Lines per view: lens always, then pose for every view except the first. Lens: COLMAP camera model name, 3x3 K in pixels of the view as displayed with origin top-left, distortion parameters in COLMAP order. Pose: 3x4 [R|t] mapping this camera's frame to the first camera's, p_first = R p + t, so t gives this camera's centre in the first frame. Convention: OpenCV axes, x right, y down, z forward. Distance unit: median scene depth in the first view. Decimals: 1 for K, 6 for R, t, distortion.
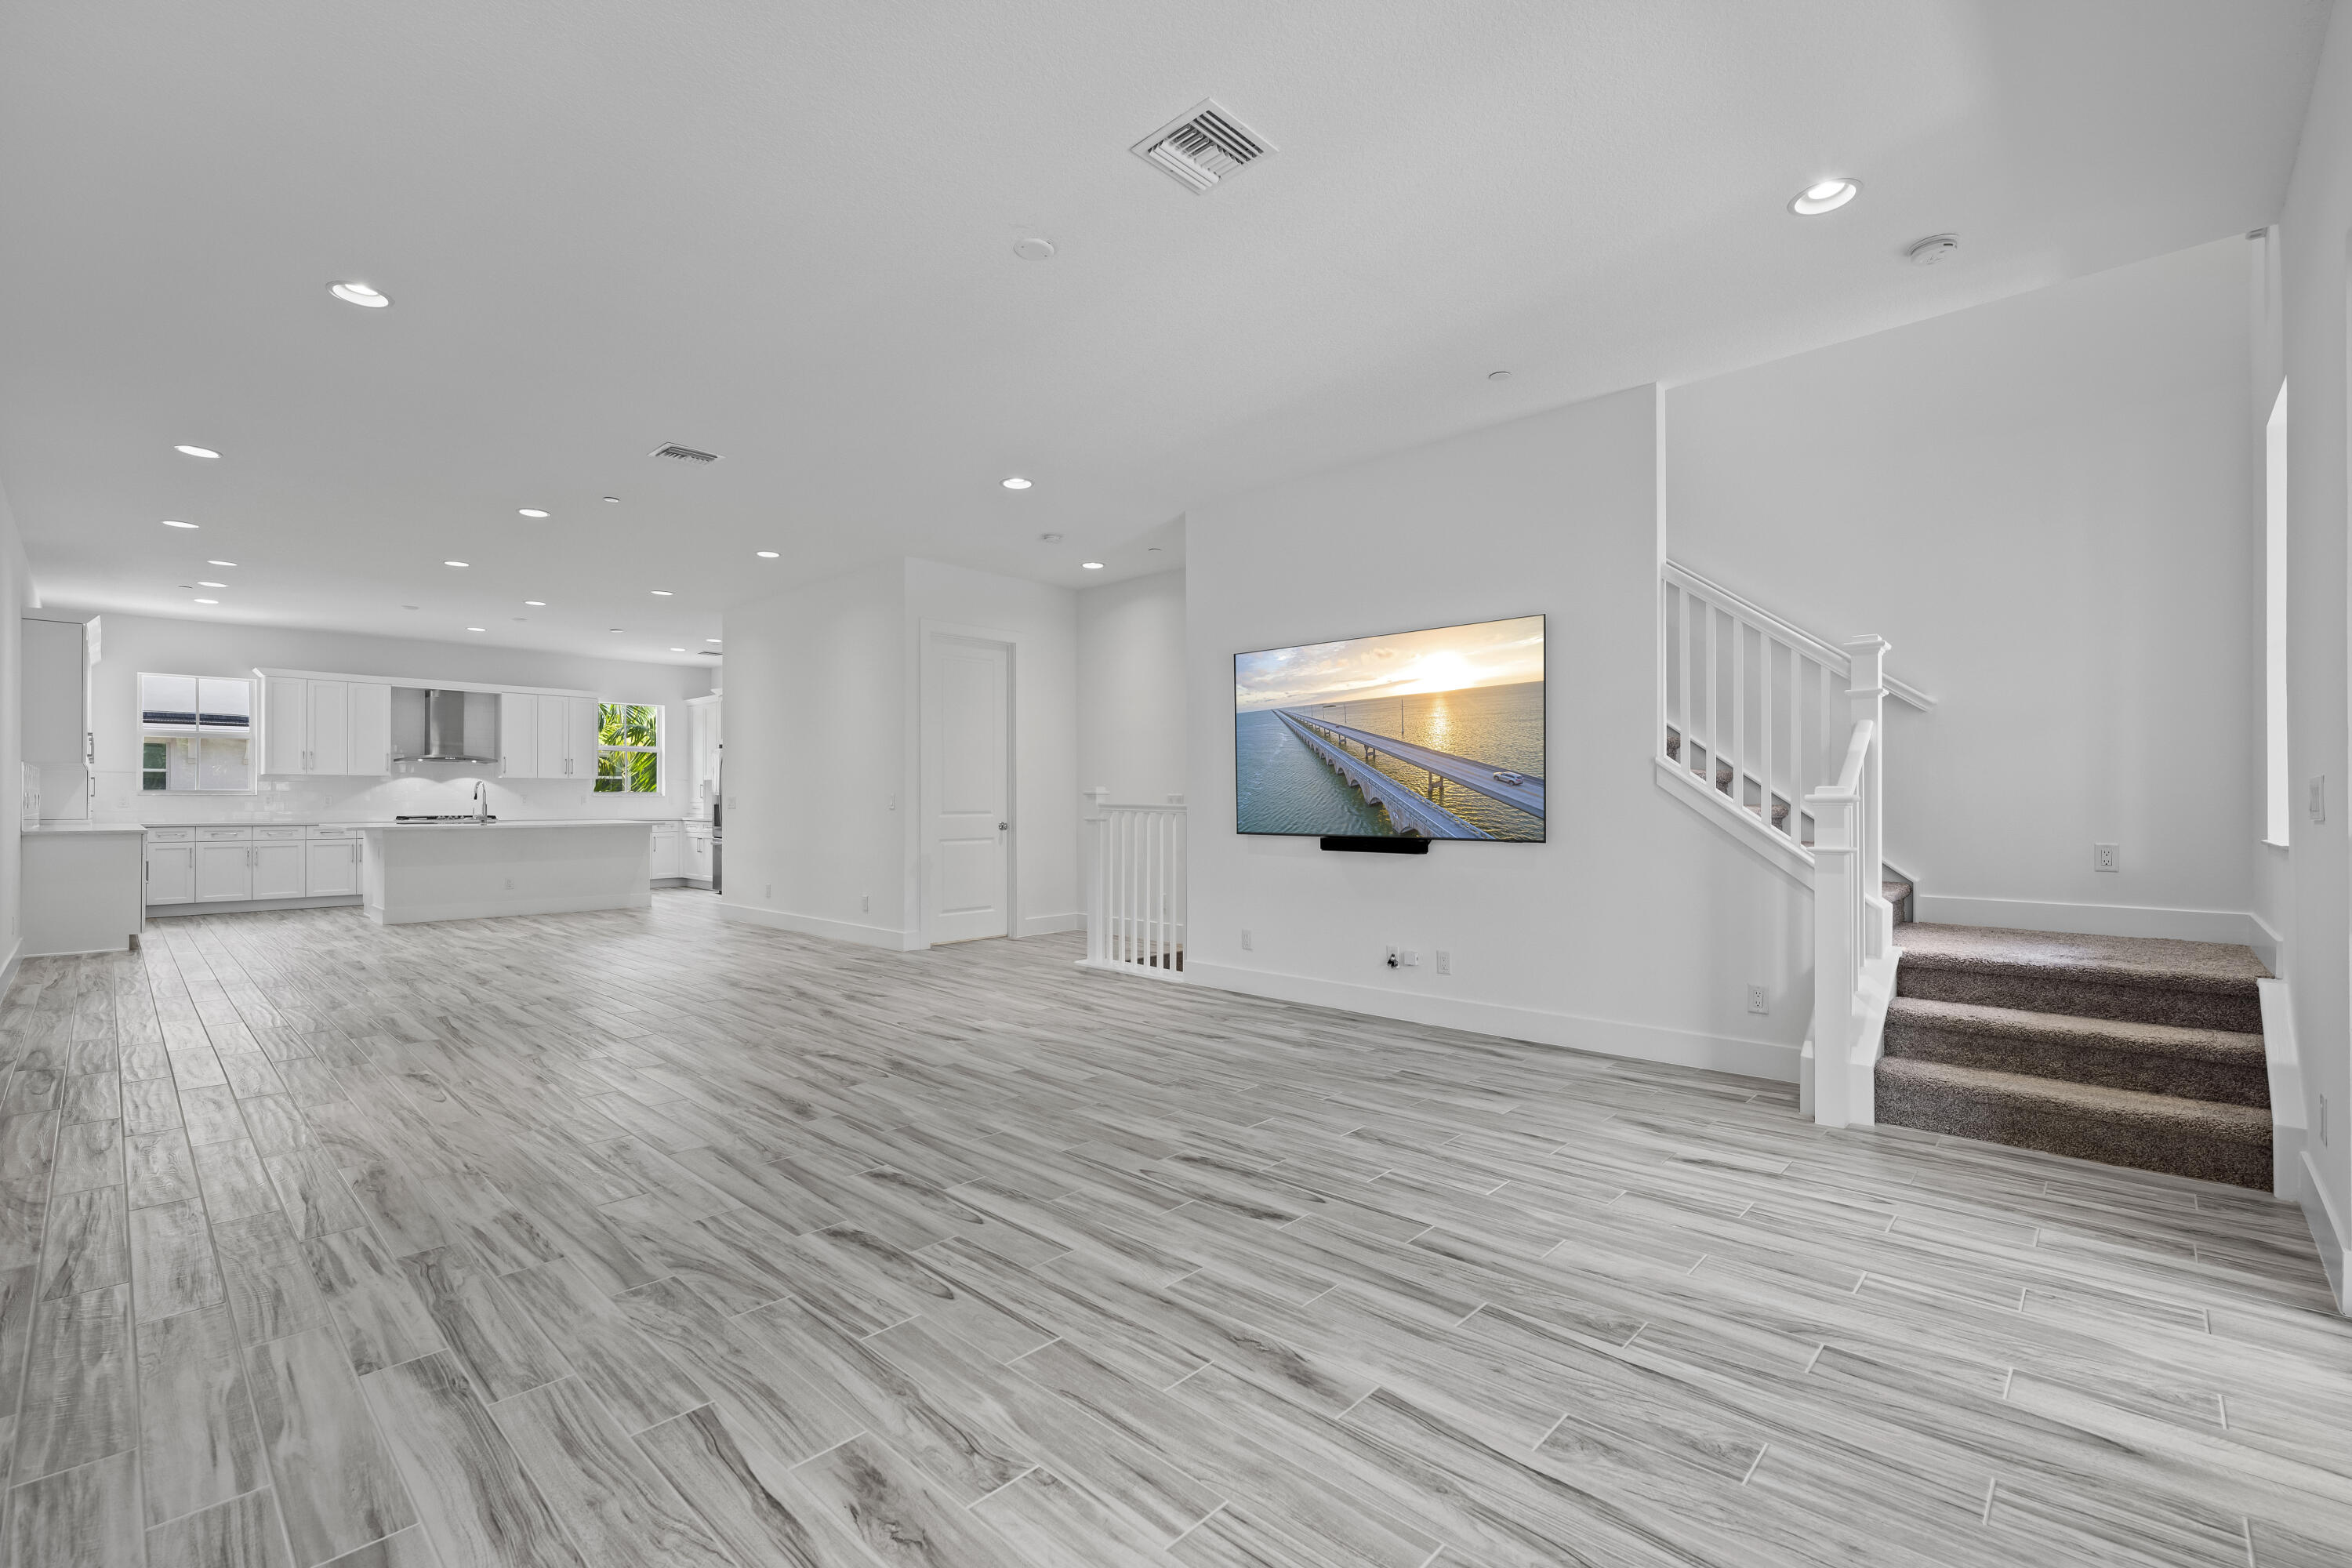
lens RADIAL K [[1019.7, 0, 1157.6], [0, 1019.7, 789.6], [0, 0, 1]] dist [0.002960, -0.000154]
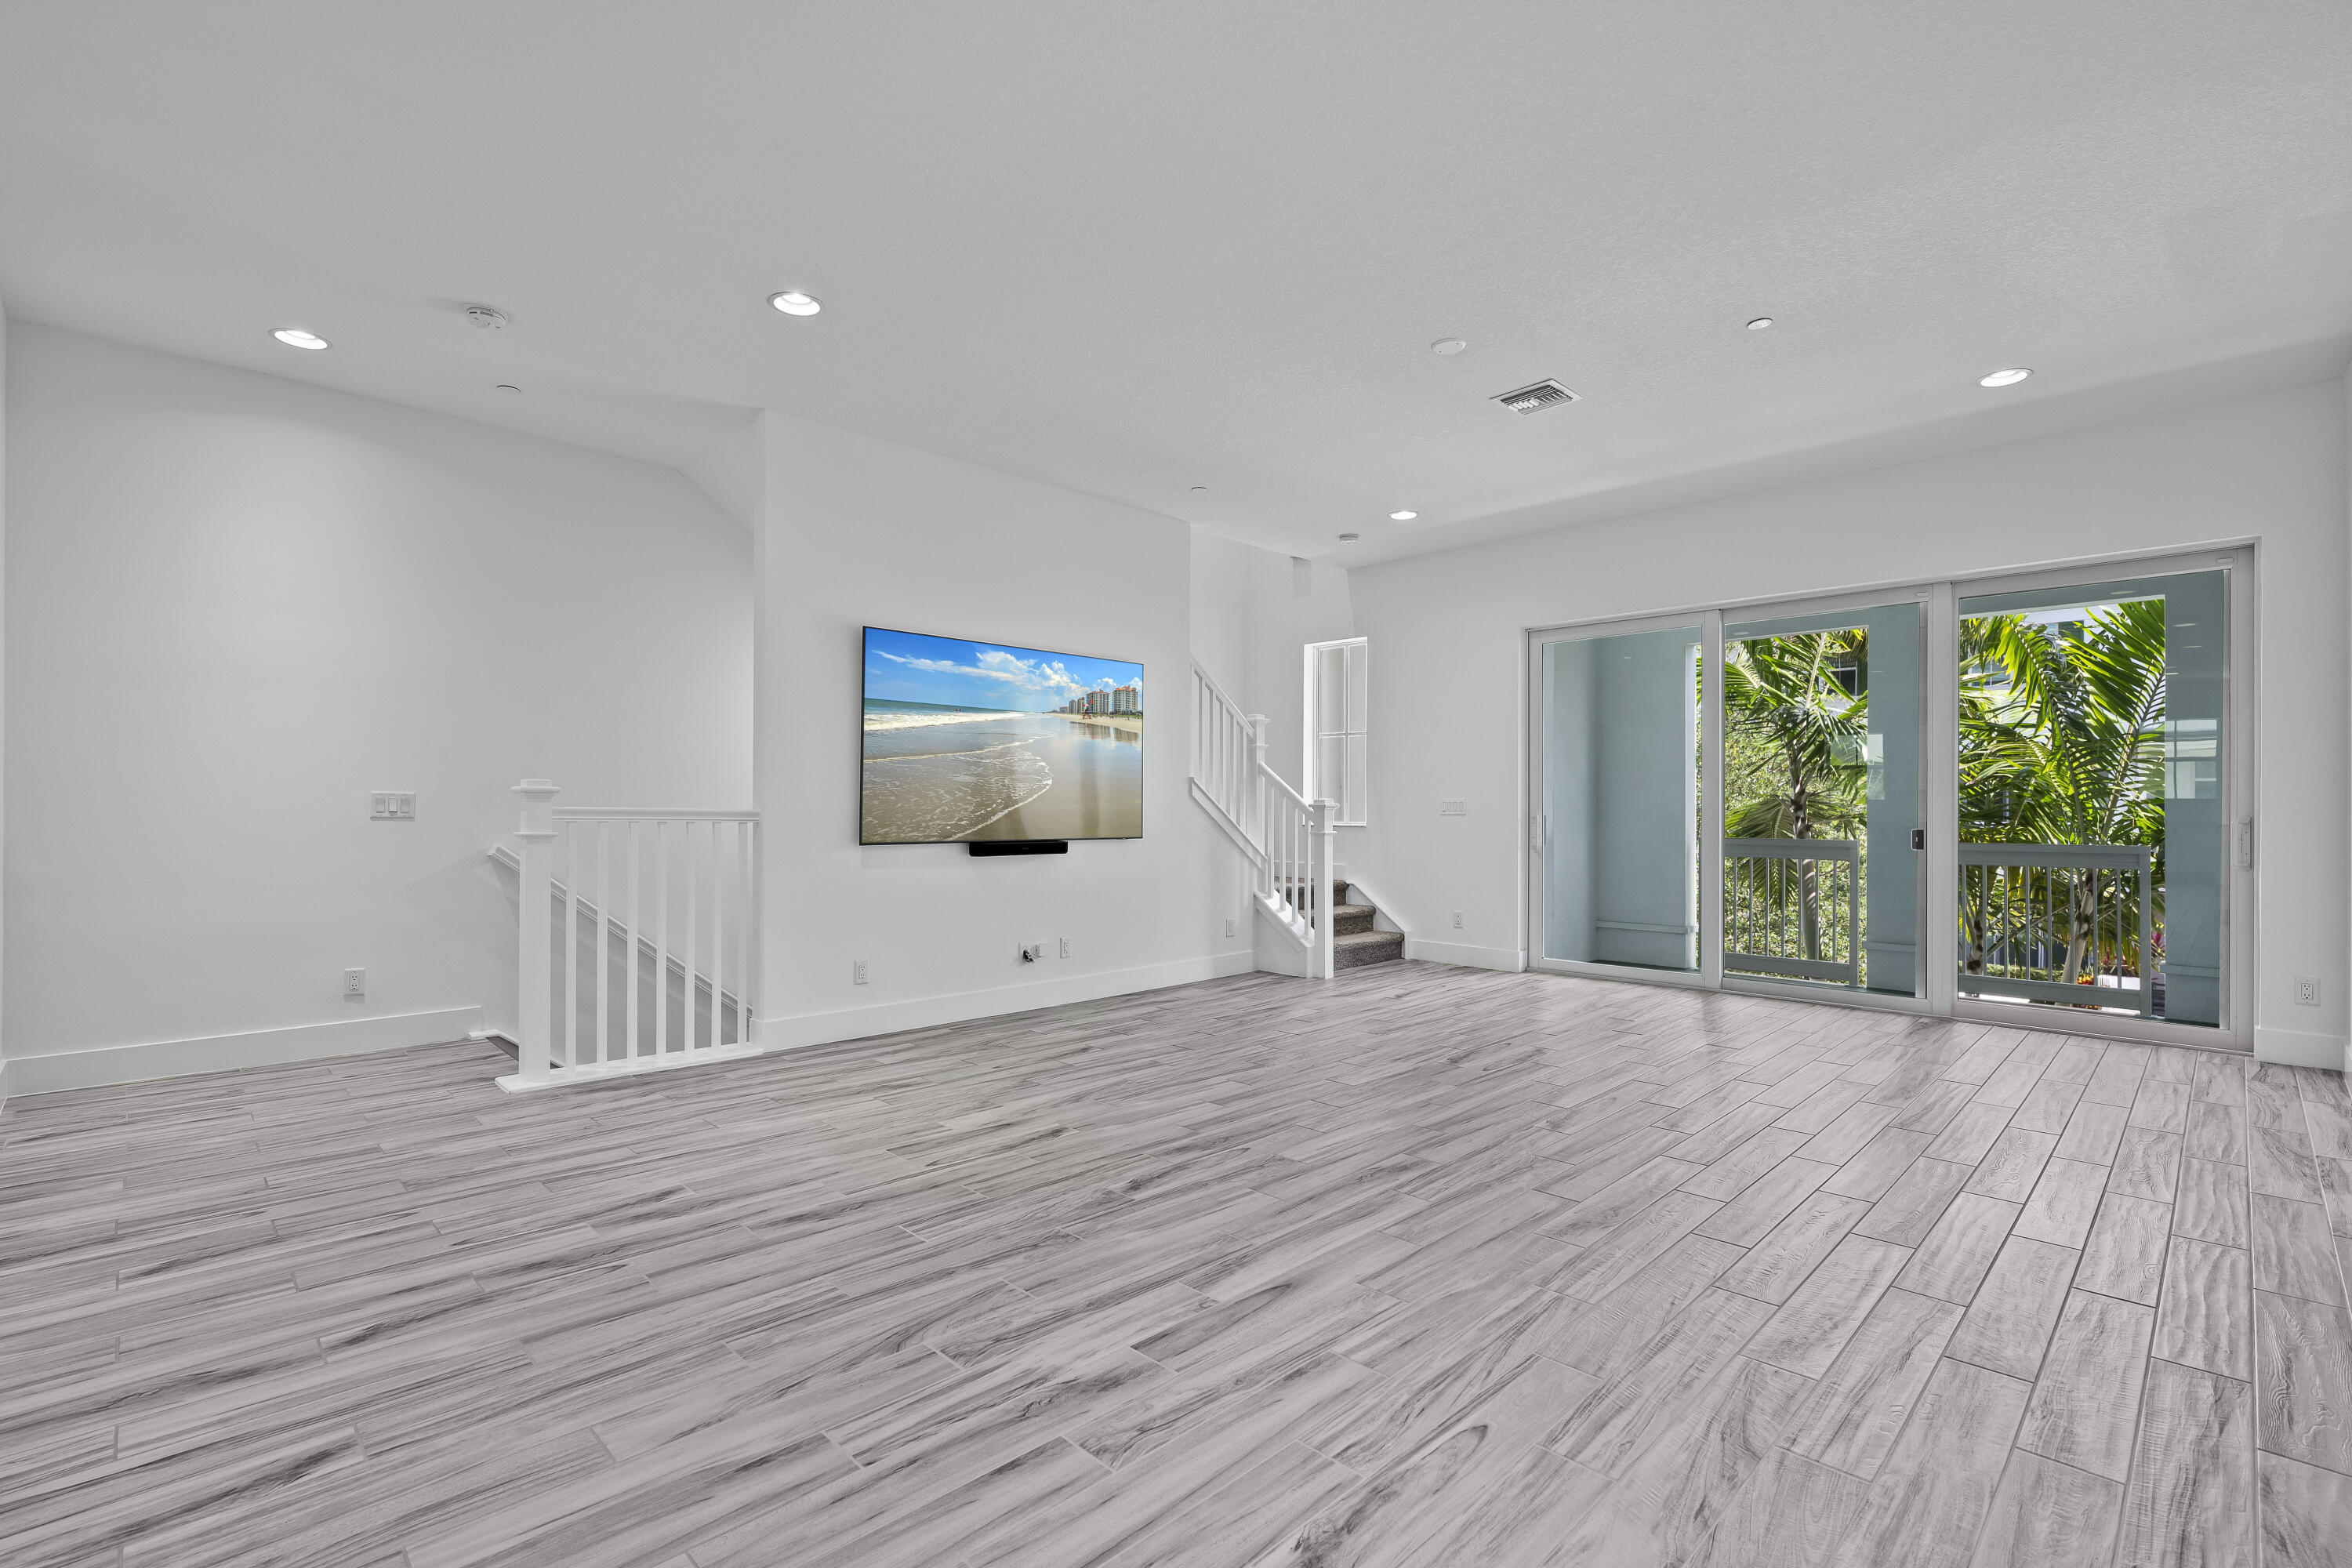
lens RADIAL K [[1031.7, 0, 1183.8], [0, 1031.7, 809.8], [0, 0, 1]] dist [-0.001486, 0.000439]
pose [[0.029154, -0.002731, 0.999571, -1.089045], [-0.015948, 0.999868, 0.003197, 0.010174], [-0.999448, -0.016035, 0.029107, 1.031859]]
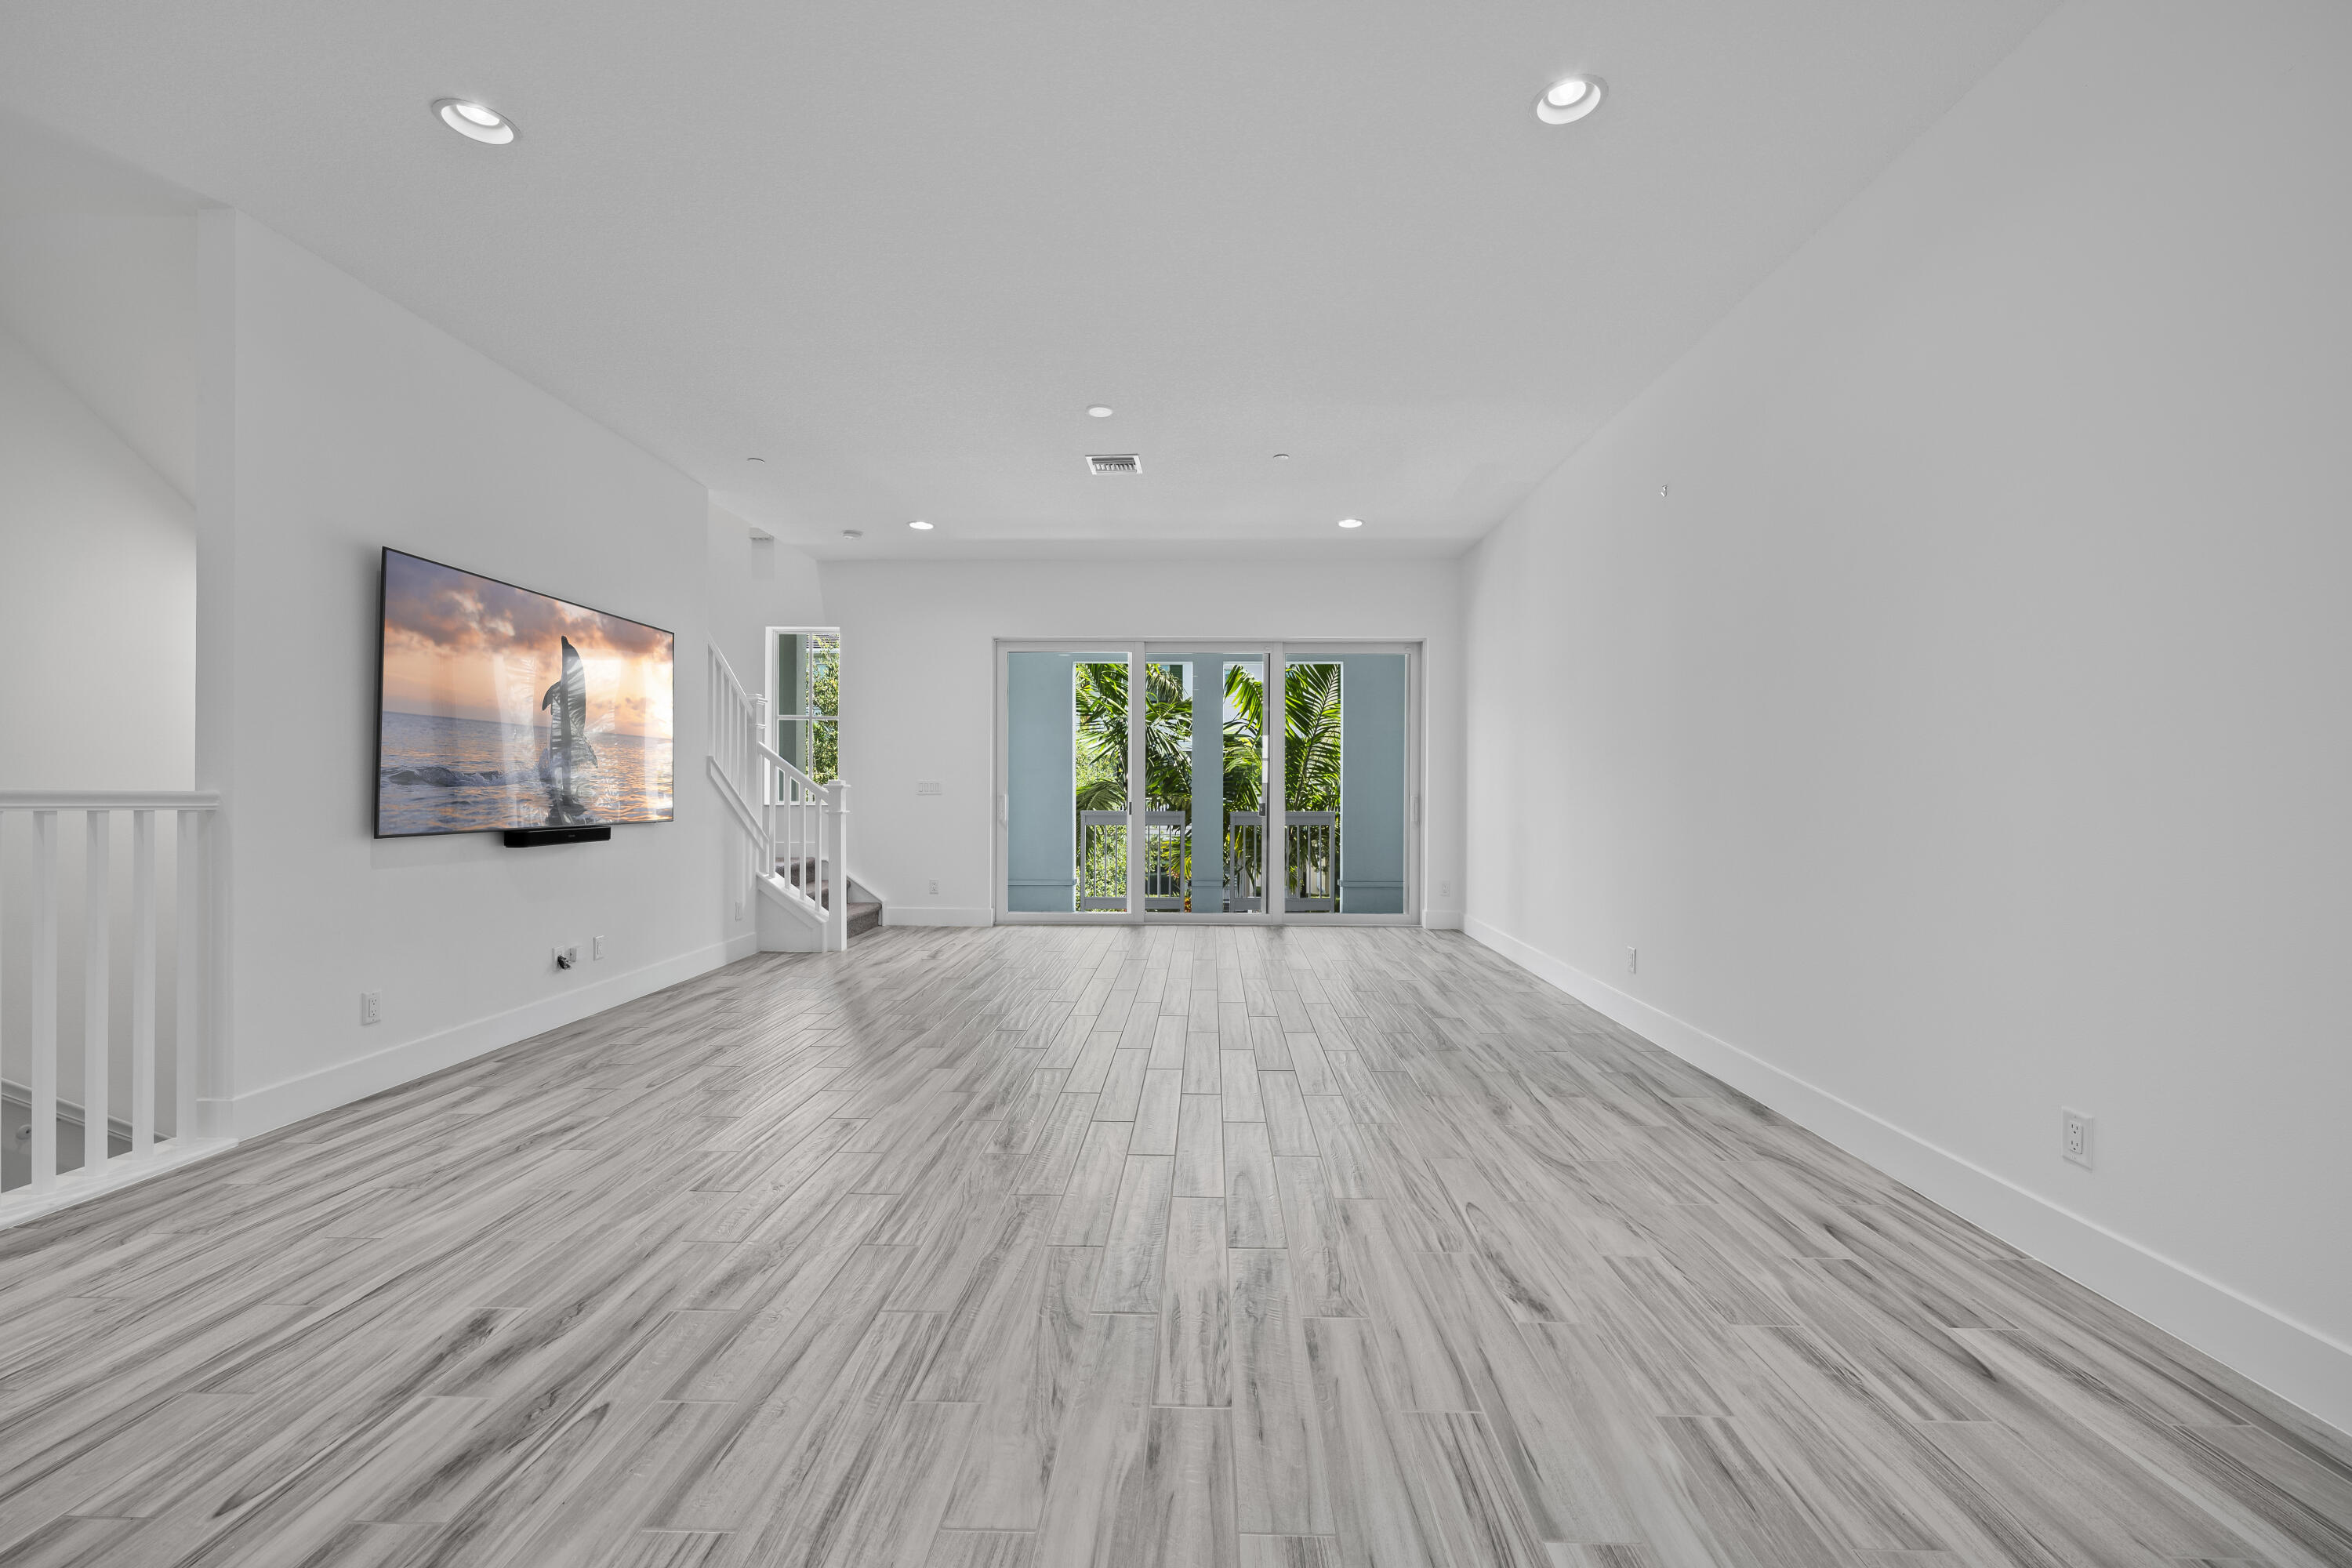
lens RADIAL K [[918.7, 0, 1166.7], [0, 918.7, 790.7], [0, 0, 1]] dist [-0.001386, 0.000048]
pose [[-0.659242, -0.004285, 0.751918, -0.956438], [-0.013840, 0.999884, -0.006437, 0.015391], [-0.751803, -0.014650, -0.659225, 1.456536]]
